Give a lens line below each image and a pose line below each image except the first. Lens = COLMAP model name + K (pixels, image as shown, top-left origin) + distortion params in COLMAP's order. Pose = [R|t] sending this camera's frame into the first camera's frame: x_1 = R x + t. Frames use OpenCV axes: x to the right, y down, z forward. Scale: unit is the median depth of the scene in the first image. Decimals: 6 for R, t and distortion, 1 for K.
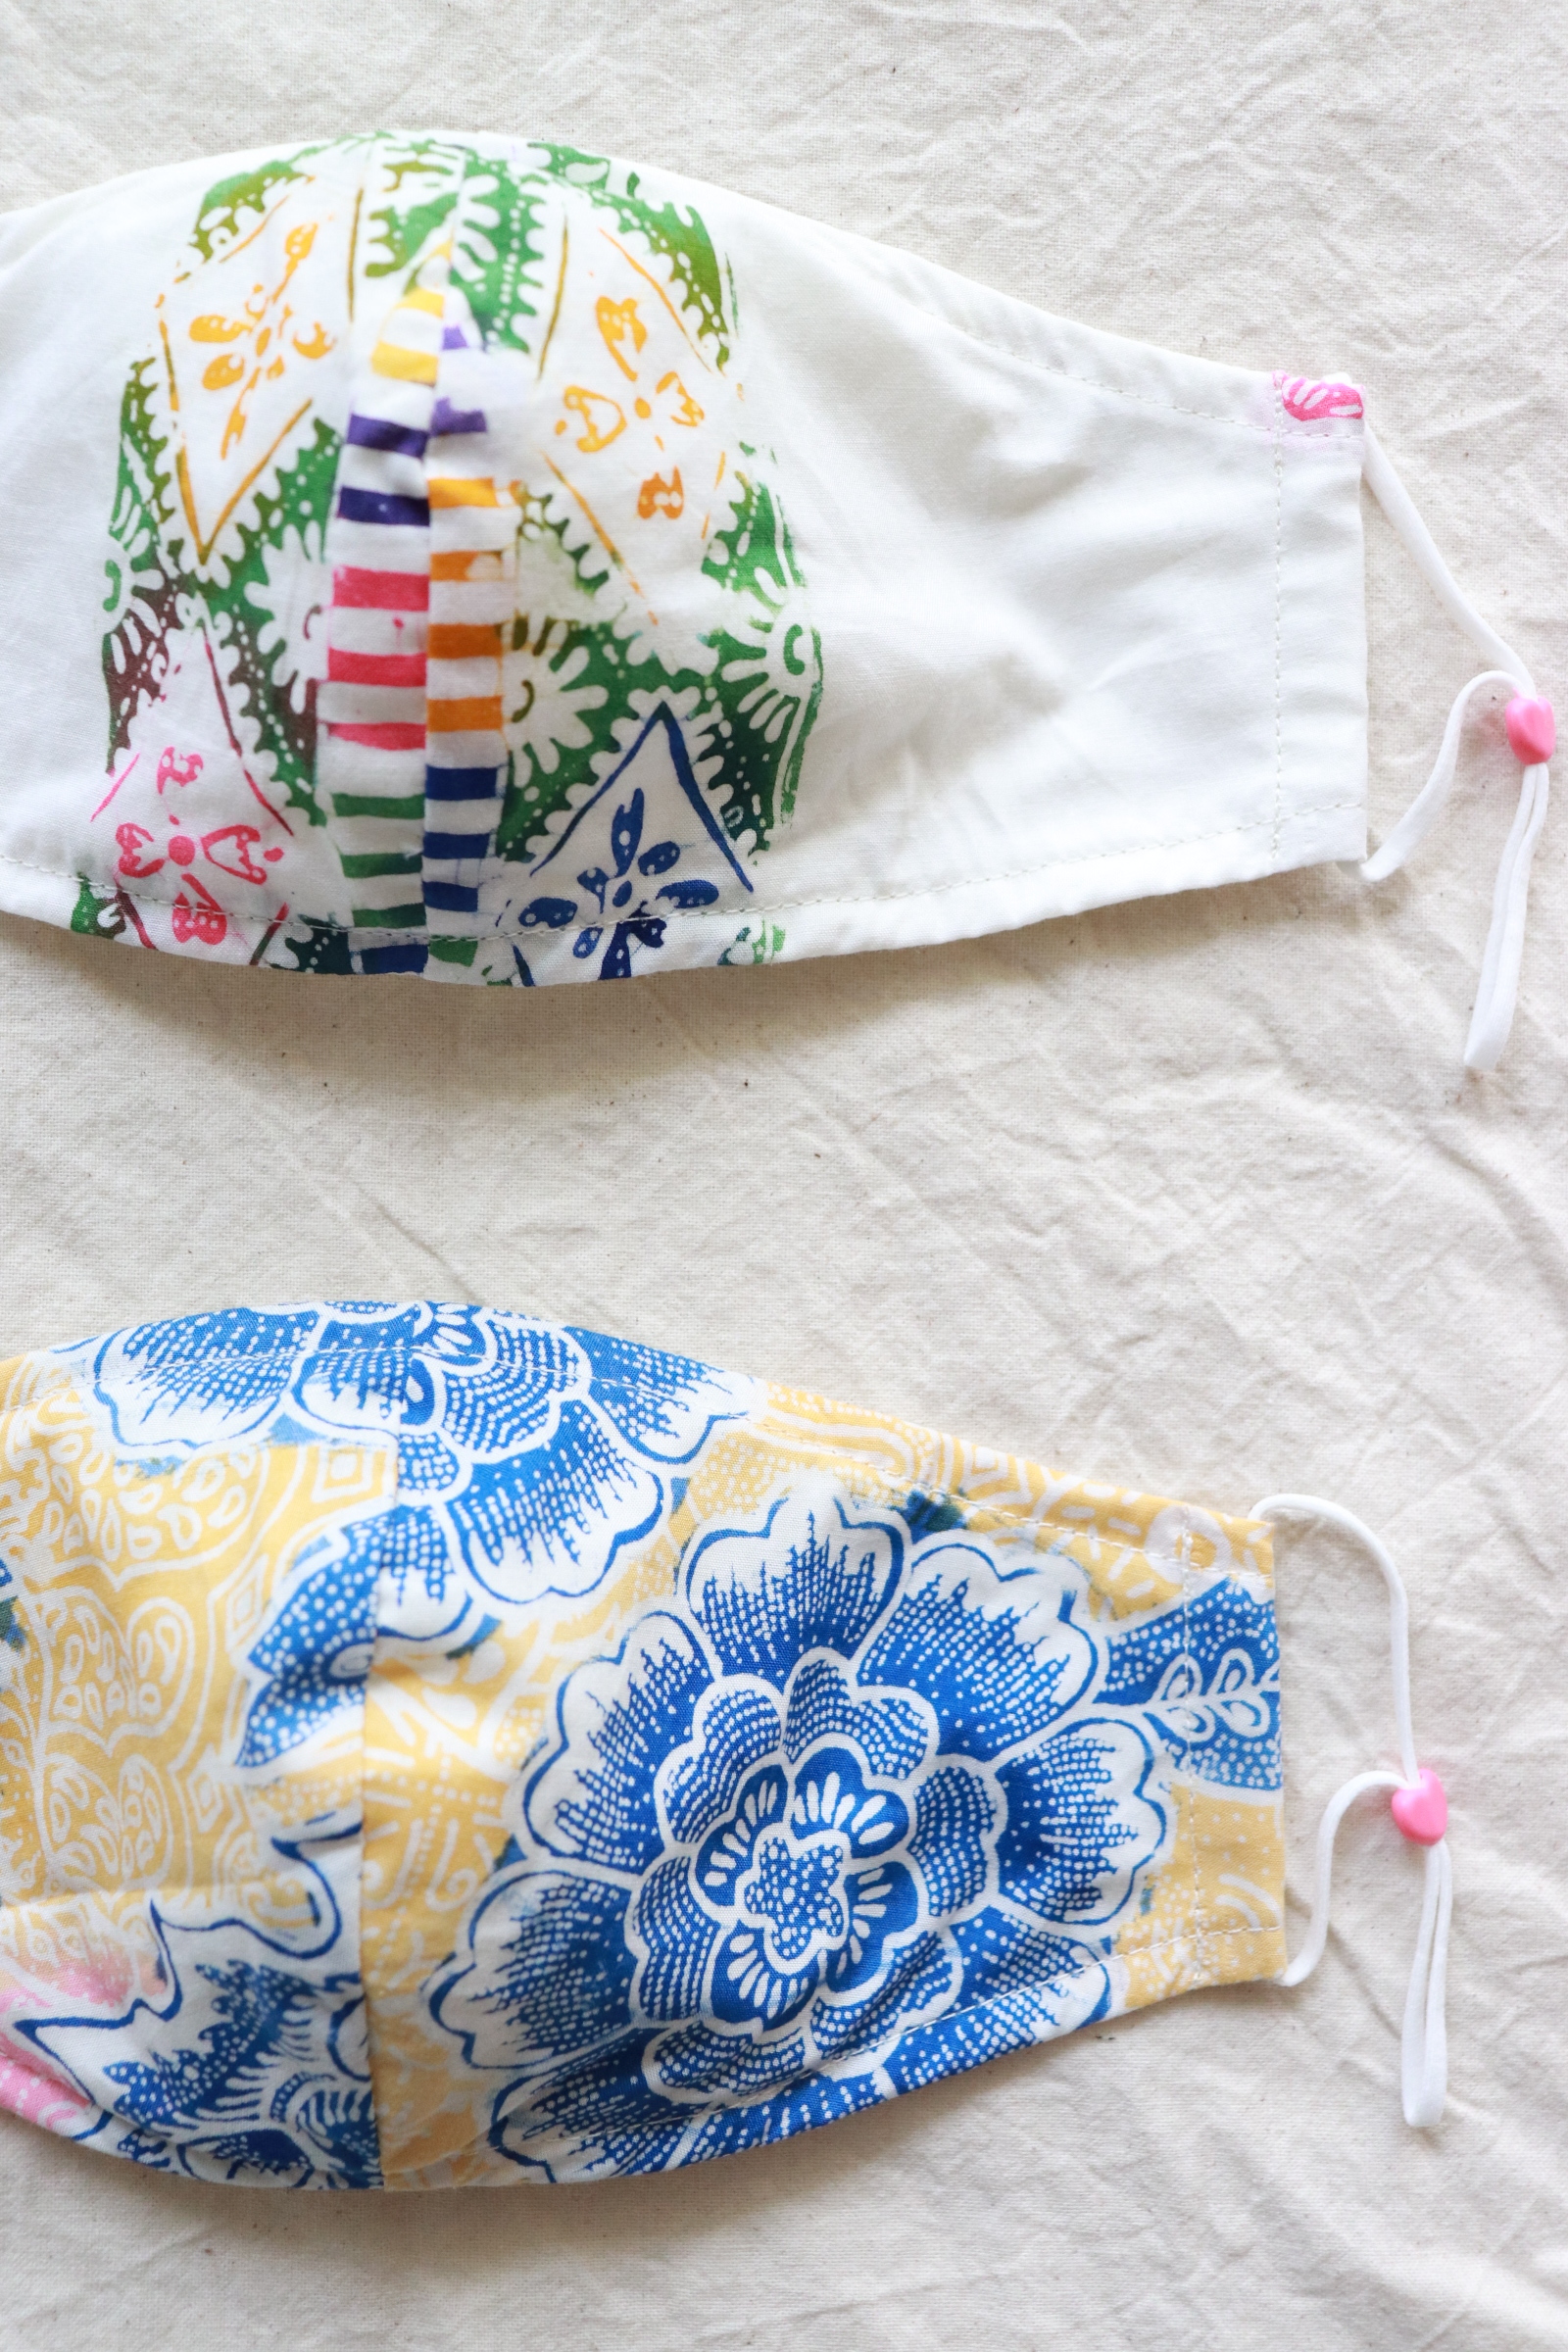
lens RADIAL K [[3321.3, 0, 718.4], [0, 3321.3, 1297.4], [0, 0, 1]] dist [-0.124188, 0.157682]
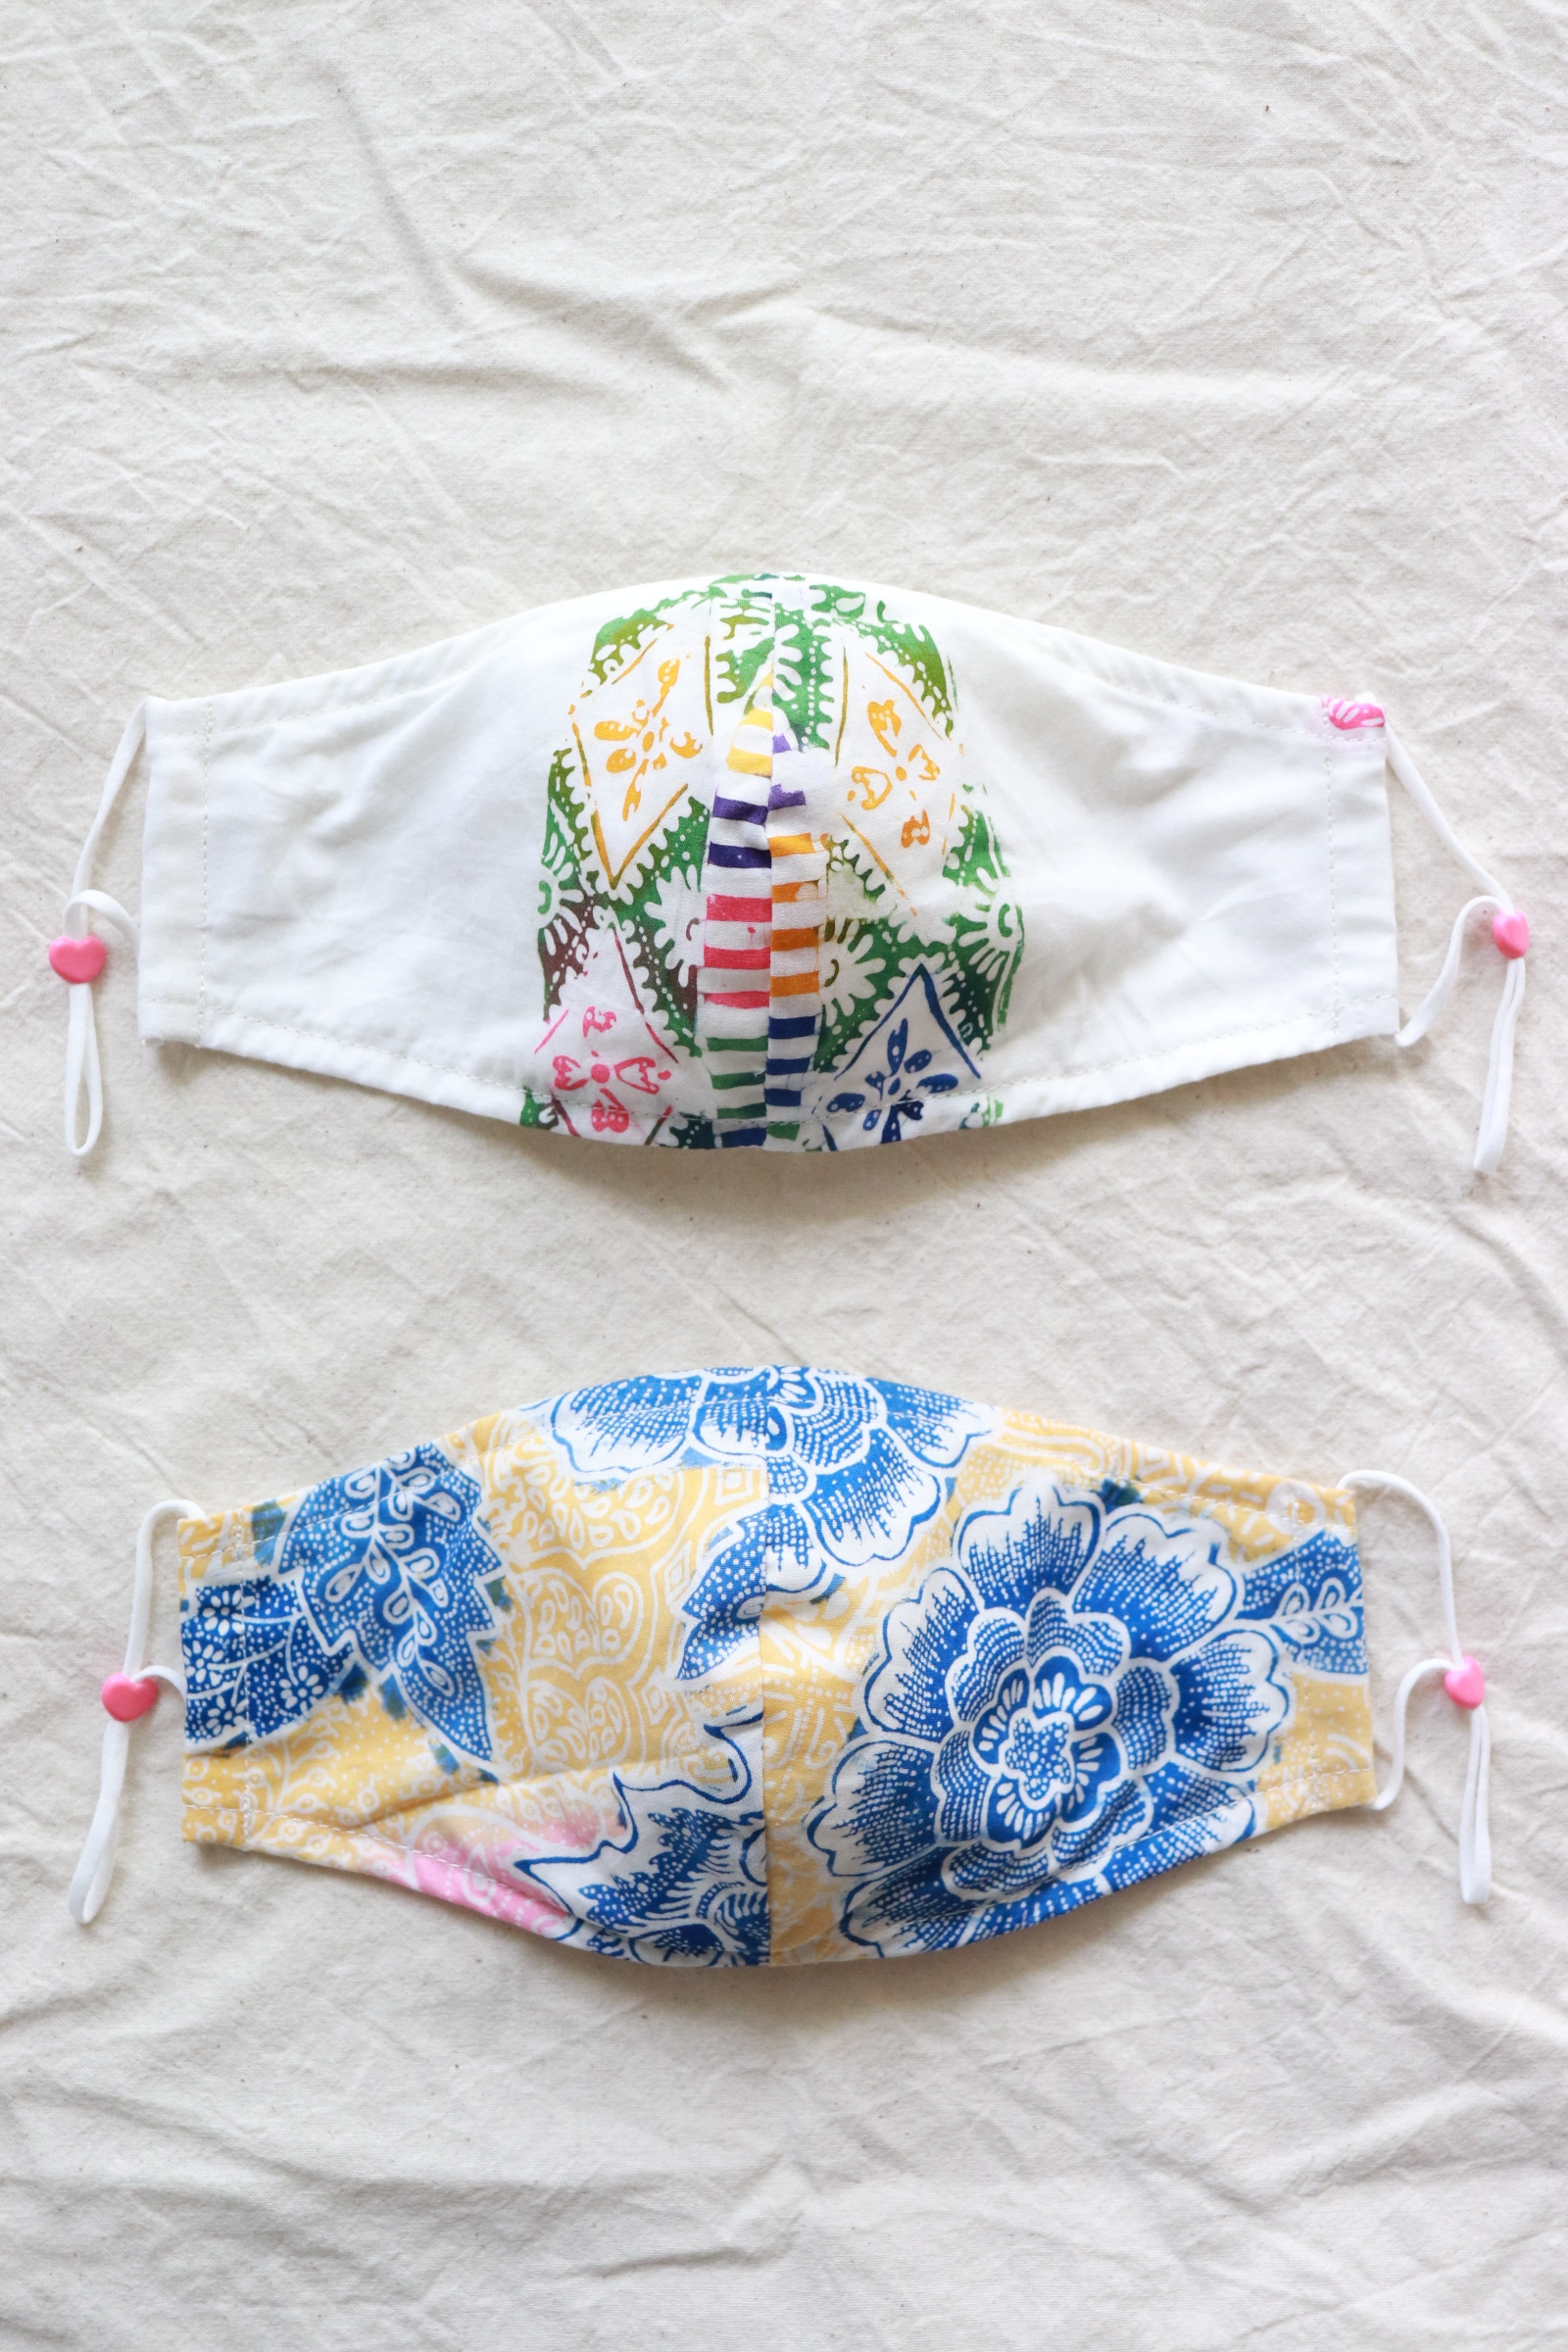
lens RADIAL K [[3054.8, 0, 684.3], [0, 3054.8, 1335.4], [0, 0, 1]] dist [-0.107687, 0.060258]
pose [[0.997409, -0.043911, -0.056988, -0.046686], [0.044686, 0.998924, 0.012385, -0.029597], [0.056383, -0.014899, 0.998298, -0.347607]]
